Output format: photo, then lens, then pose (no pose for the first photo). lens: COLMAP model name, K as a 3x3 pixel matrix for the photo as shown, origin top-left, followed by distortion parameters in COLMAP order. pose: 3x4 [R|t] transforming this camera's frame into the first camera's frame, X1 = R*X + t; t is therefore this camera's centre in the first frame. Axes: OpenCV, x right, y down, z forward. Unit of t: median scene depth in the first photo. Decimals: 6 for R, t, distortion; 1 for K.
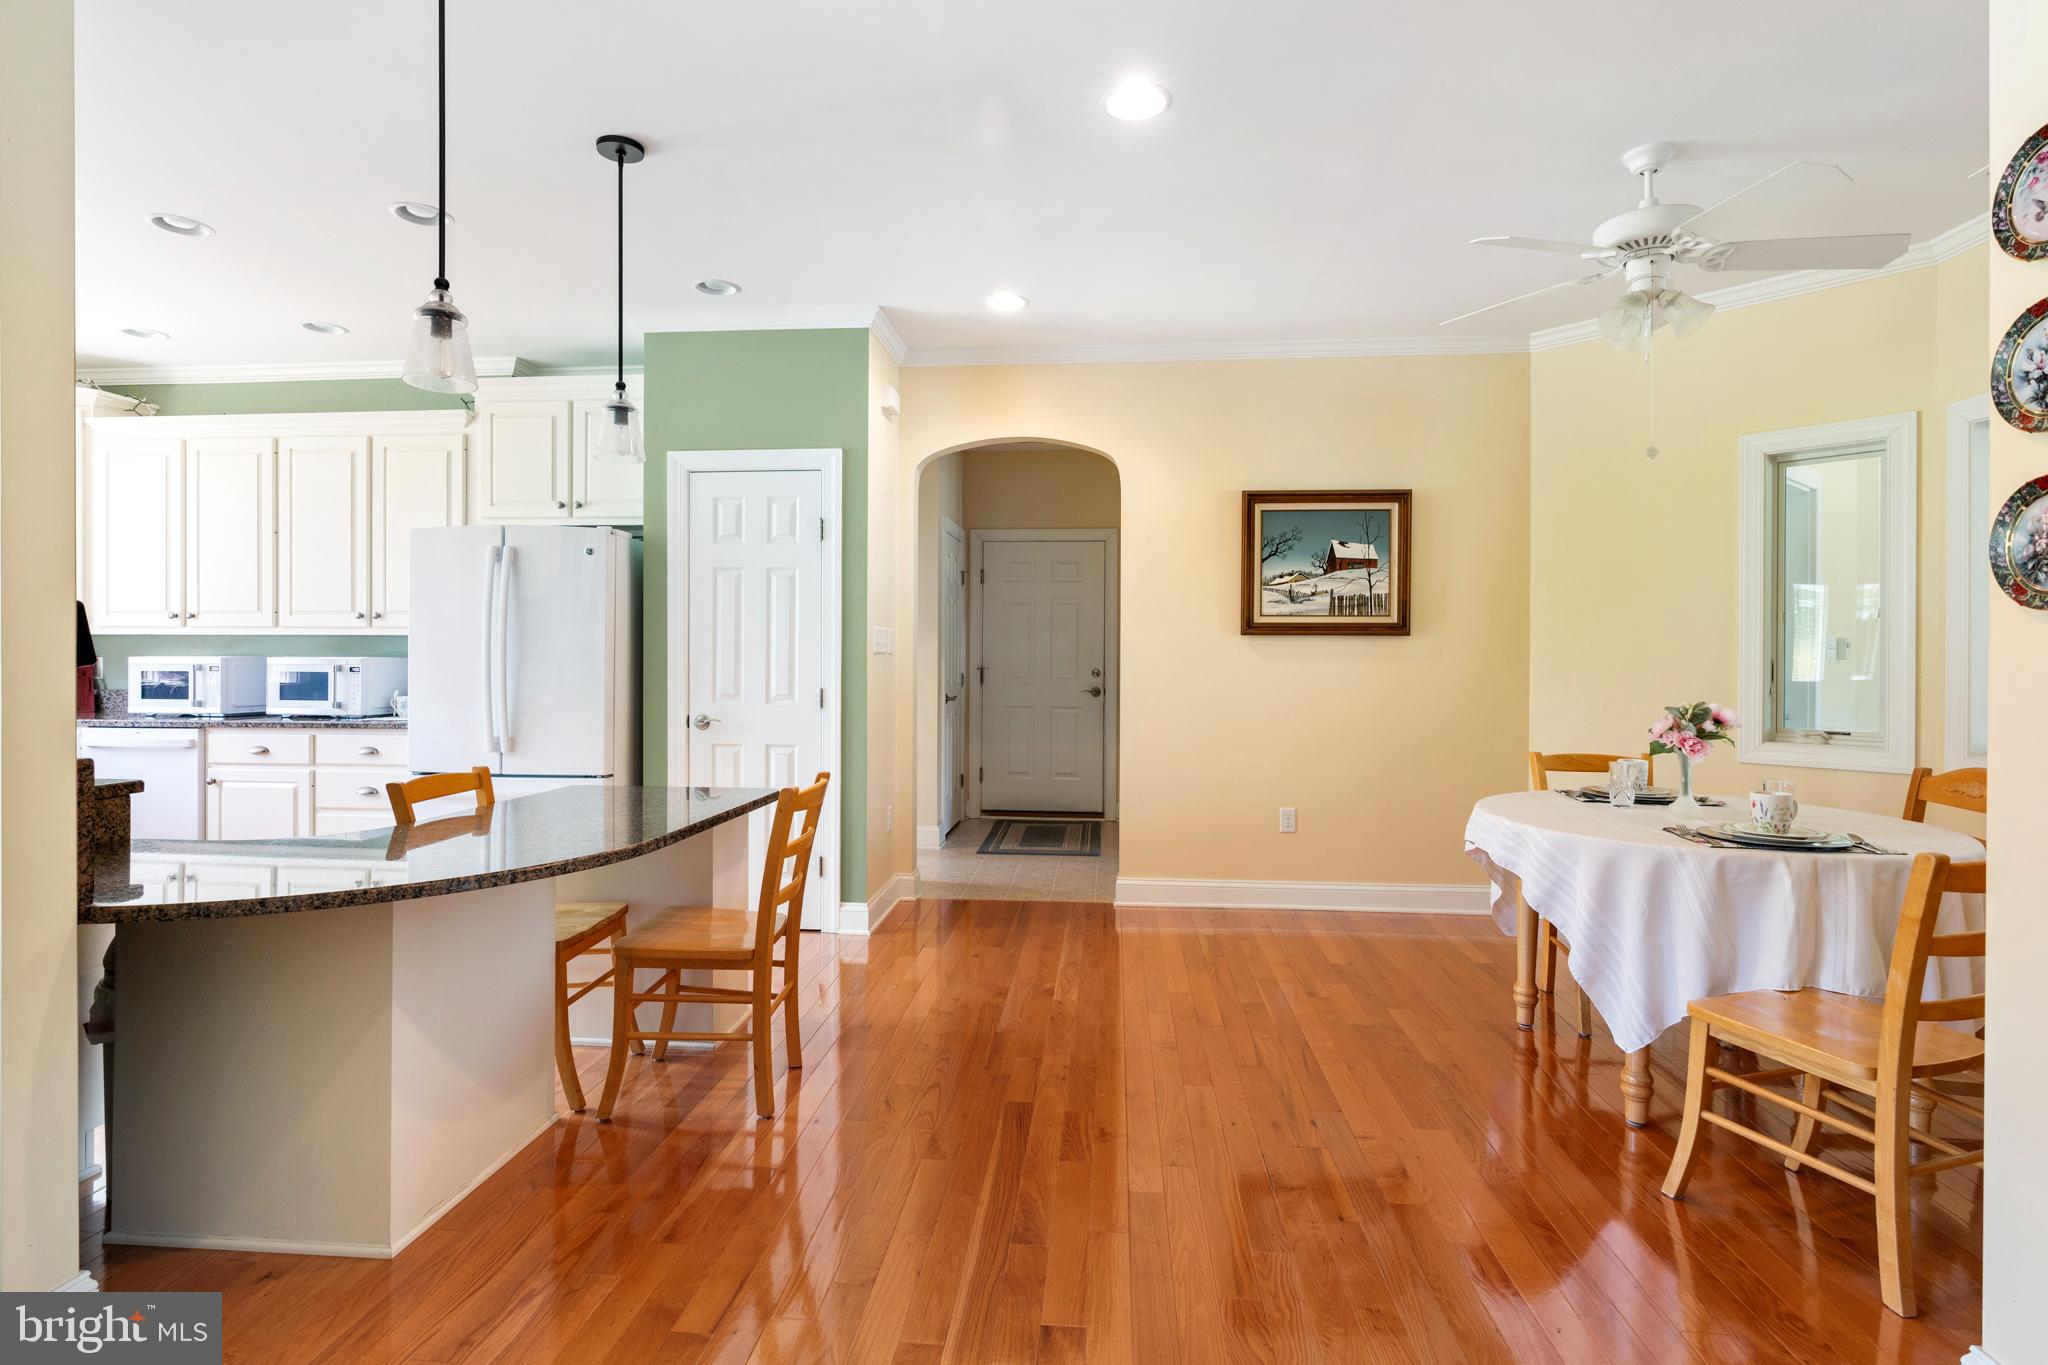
lens RADIAL K [[1008.0, 0, 1038.2], [0, 1008.0, 657.1], [0, 0, 1]] dist [-0.006493, 0.003734]
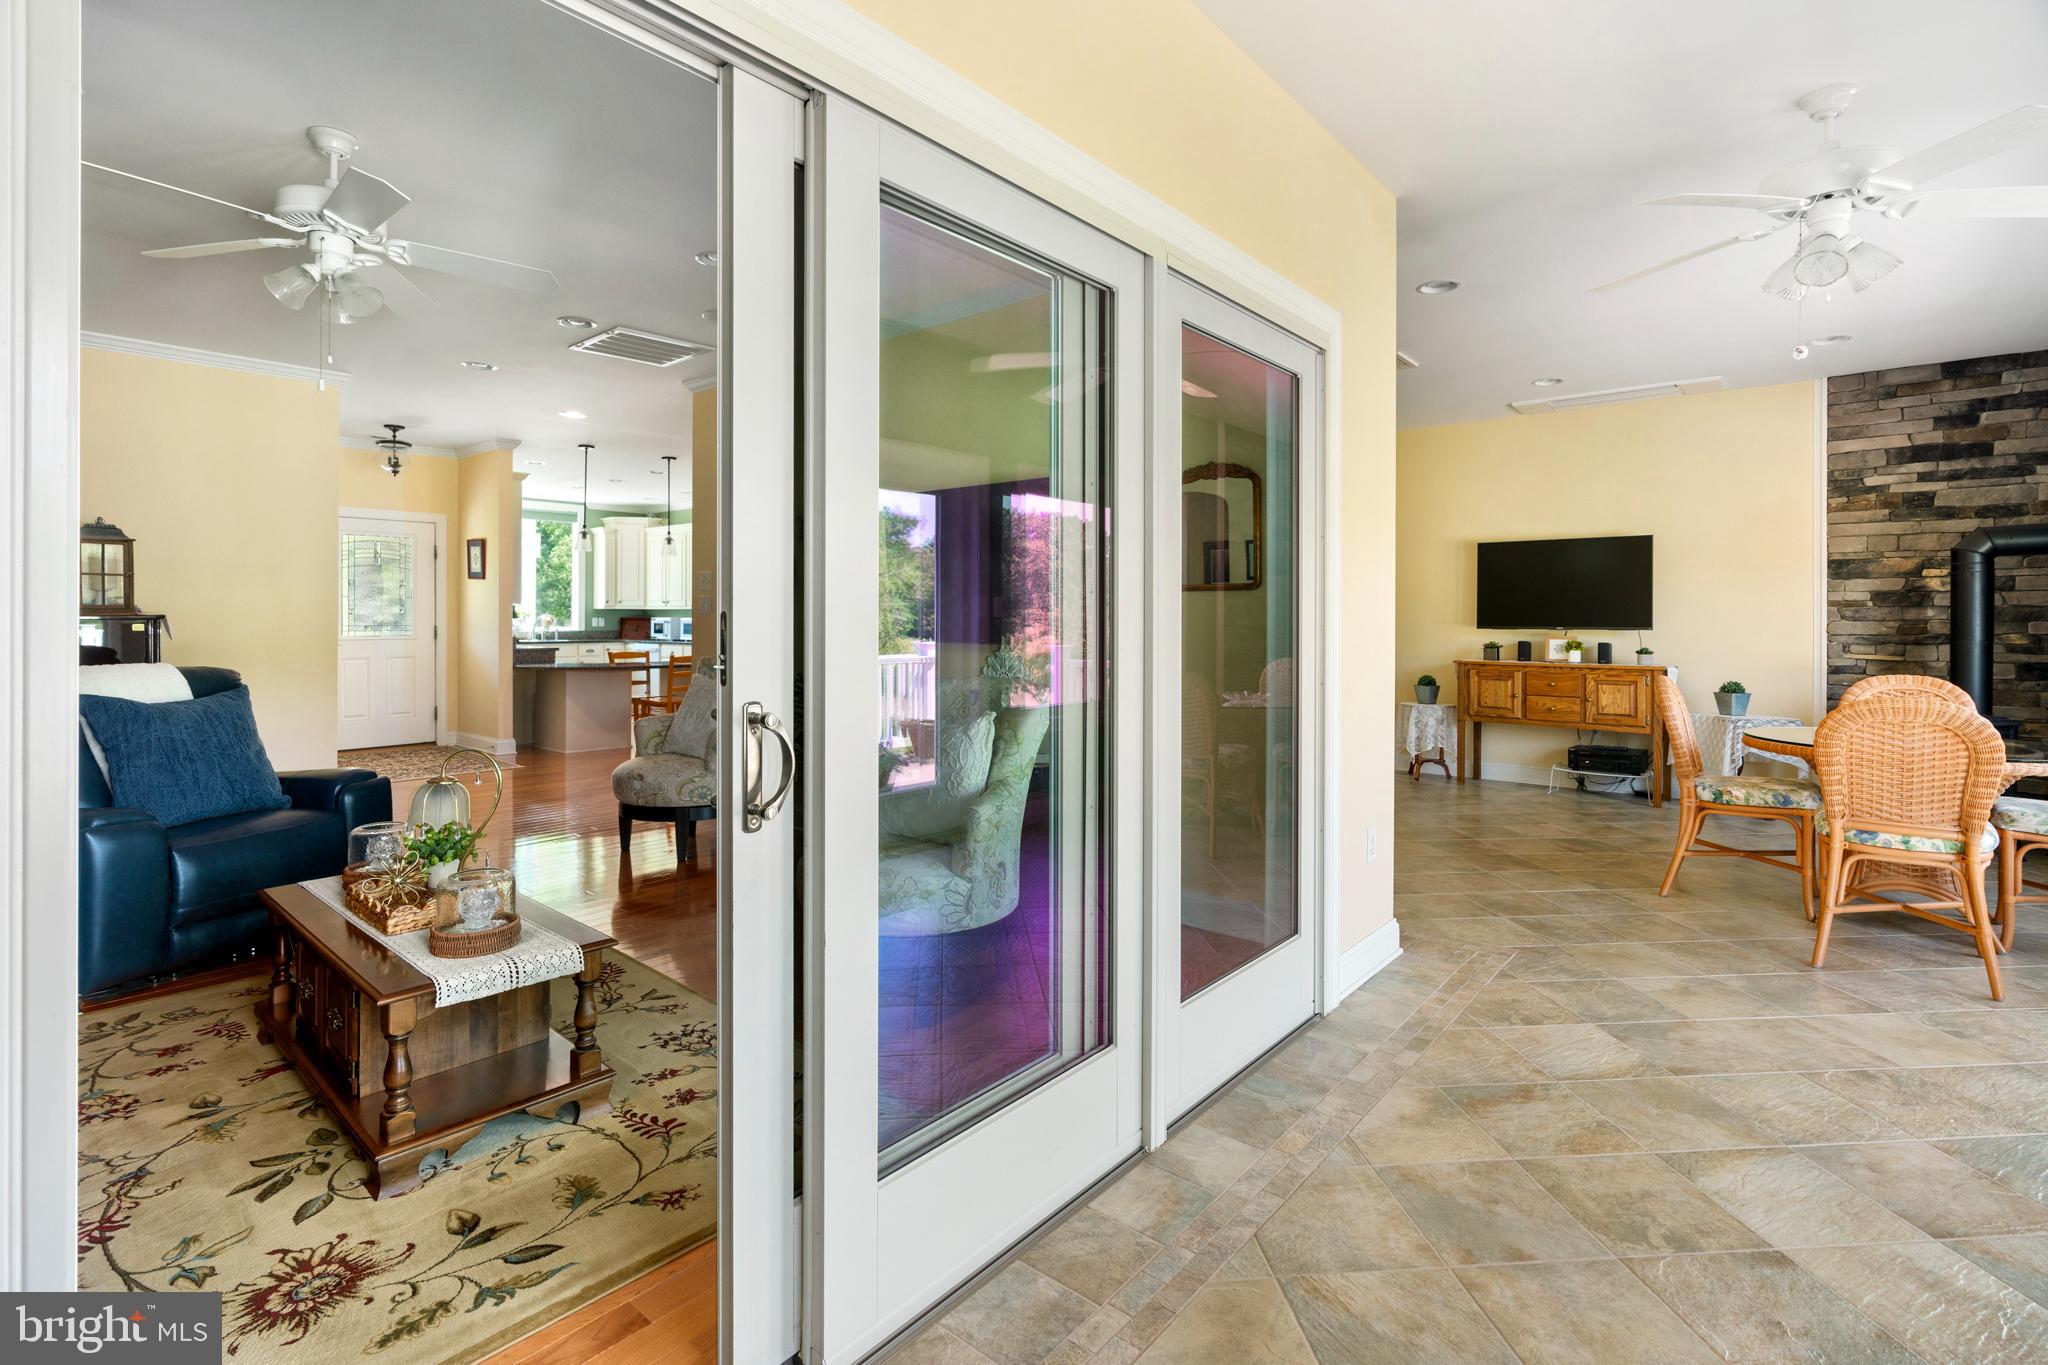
lens RADIAL K [[966.3, 0, 1024.5], [0, 966.3, 613.2], [0, 0, 1]] dist [-0.007998, 0.003864]
pose [[0.812972, -0.003544, -0.582291, 1.474752], [-0.001518, 0.999965, -0.008205, 0.007821], [0.582300, 0.007554, 0.812939, -0.539117]]
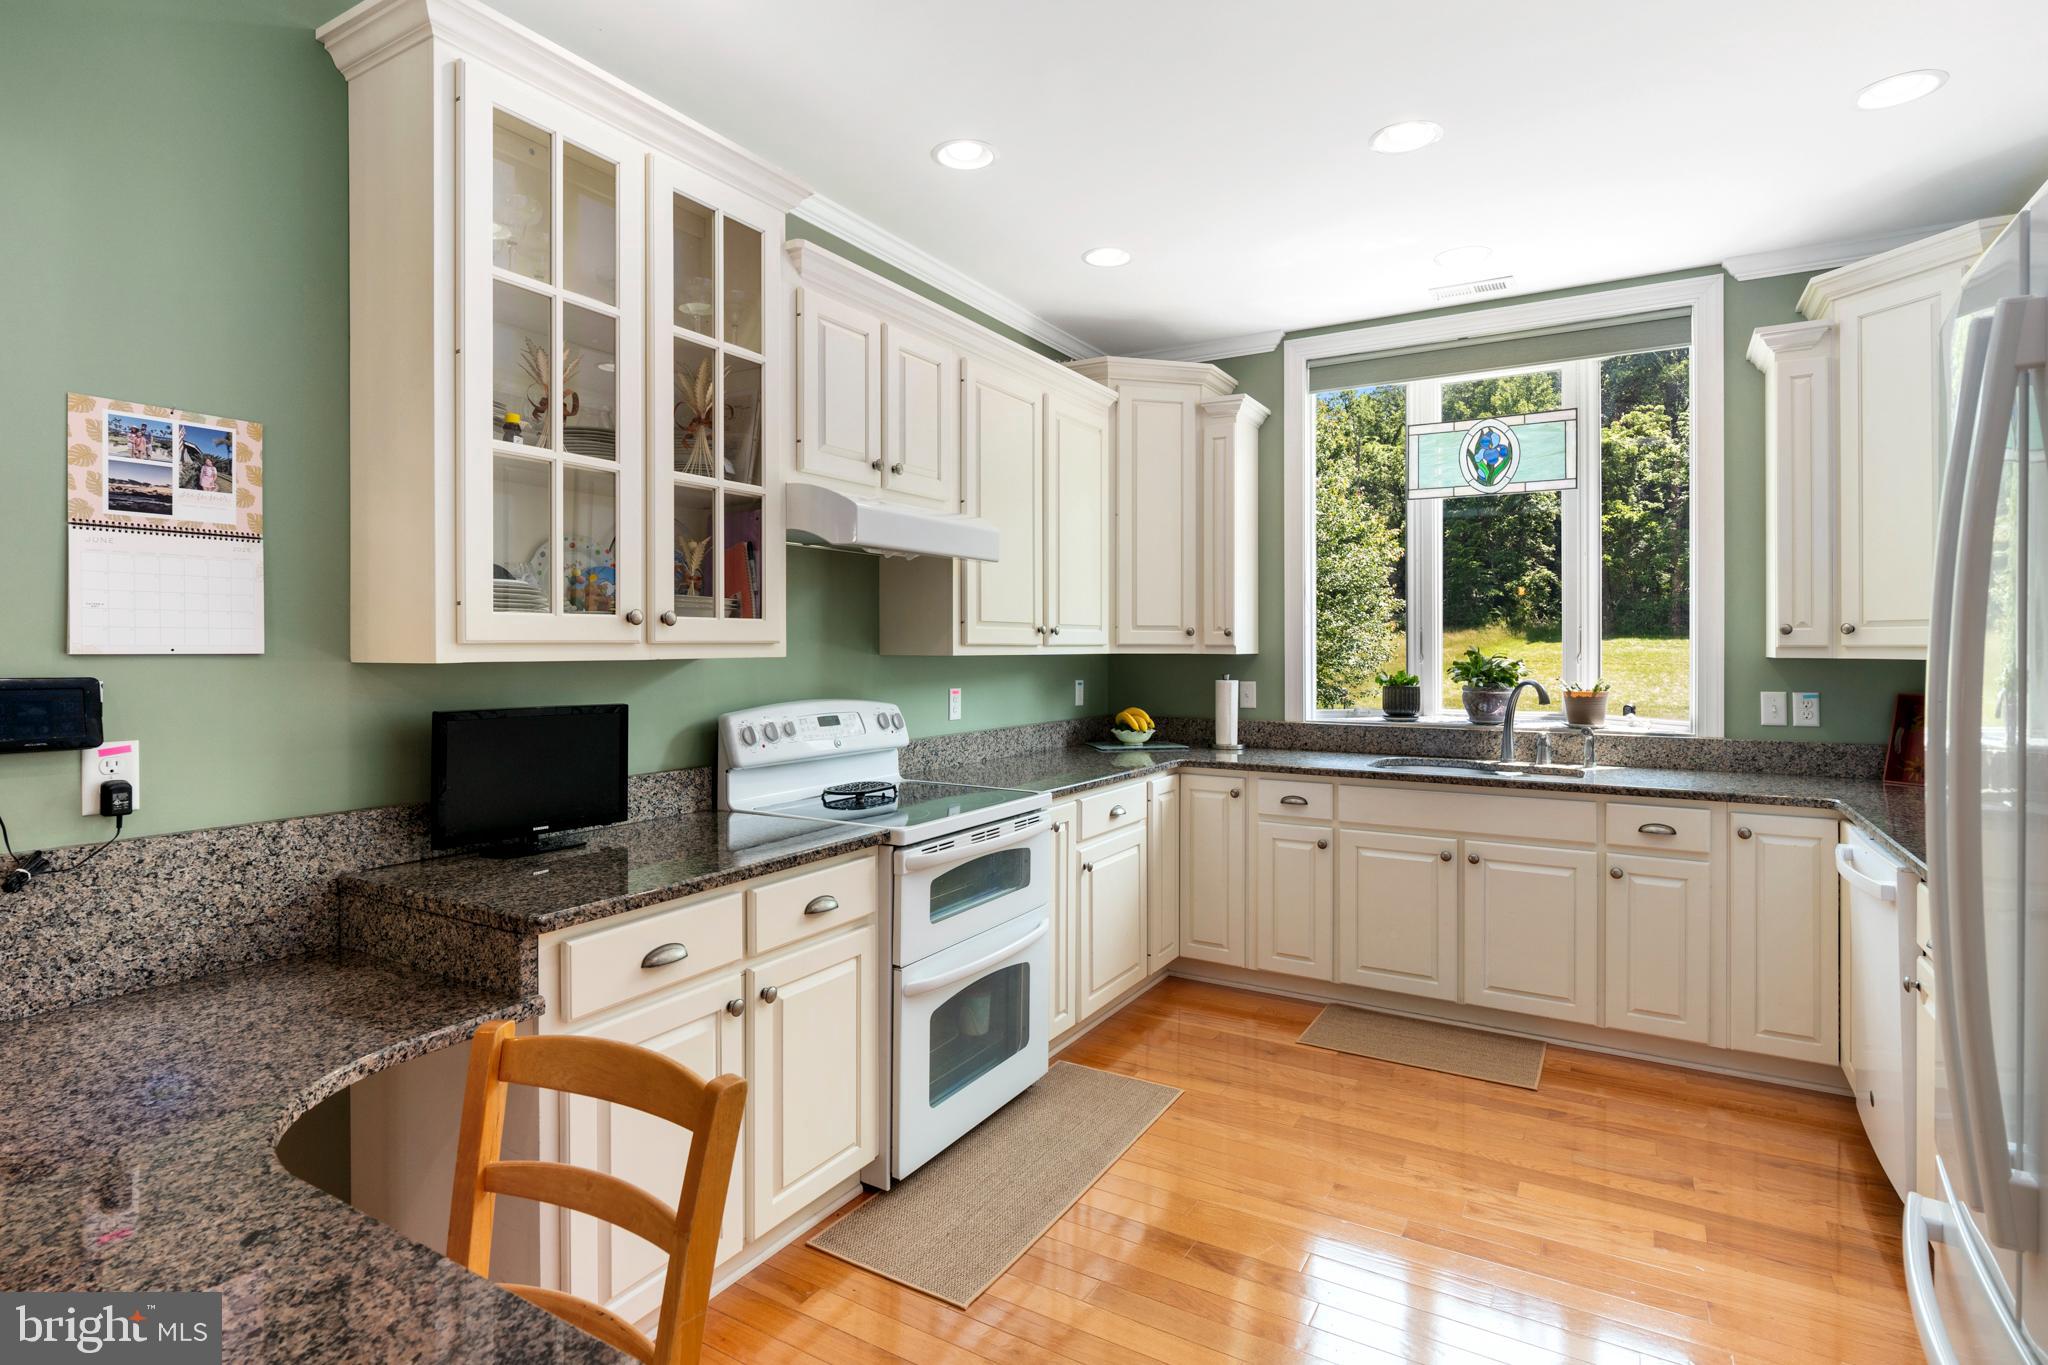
lens RADIAL K [[1008.0, 0, 998.9], [0, 1008.0, 642.7], [0, 0, 1]] dist [-0.006493, 0.003734]
pose [[-0.451120, -0.001552, -0.892462, -0.215428], [-0.001851, 0.999998, -0.000803, -0.034418], [0.892461, 0.001289, -0.451122, 0.822092]]
